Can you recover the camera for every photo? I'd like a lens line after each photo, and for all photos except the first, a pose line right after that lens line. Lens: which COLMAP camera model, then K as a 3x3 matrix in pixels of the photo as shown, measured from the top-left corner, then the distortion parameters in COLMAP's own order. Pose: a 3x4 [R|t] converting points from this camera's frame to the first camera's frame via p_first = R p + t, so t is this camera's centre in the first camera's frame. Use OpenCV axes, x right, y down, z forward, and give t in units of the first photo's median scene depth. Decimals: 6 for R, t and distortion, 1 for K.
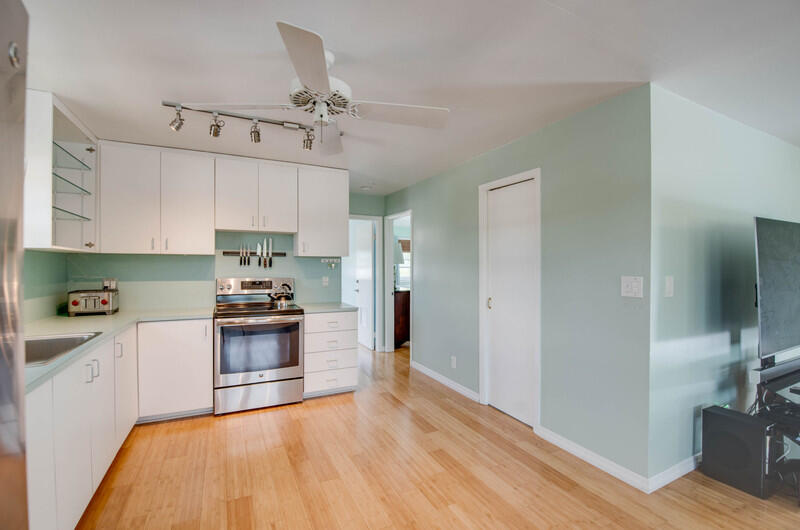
lens RADIAL K [[353.6, 0, 405.8], [0, 353.6, 262.2], [0, 0, 1]] dist [0.000402, -0.000358]
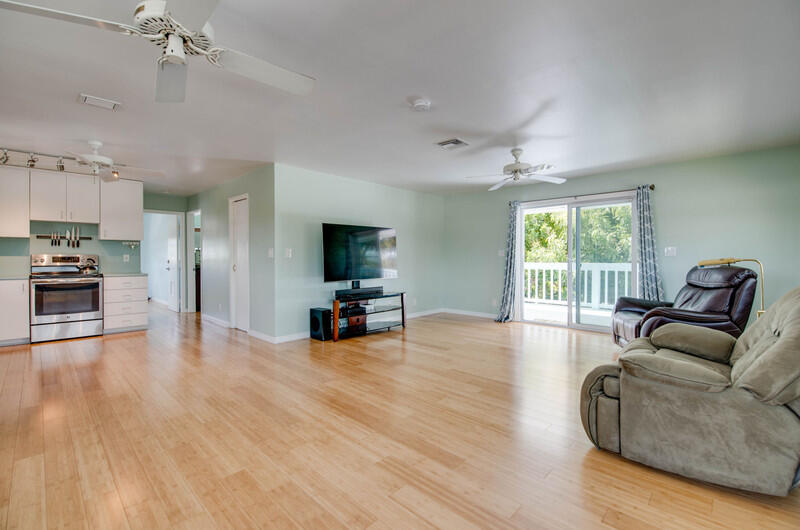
lens RADIAL K [[361.6, 0, 402.4], [0, 361.6, 256.2], [0, 0, 1]] dist [-0.003090, -0.001874]
pose [[0.948889, -0.002109, 0.315603, 0.416061], [0.000289, 0.999983, 0.005812, 0.044054], [-0.315610, -0.005424, 0.948874, -0.824613]]
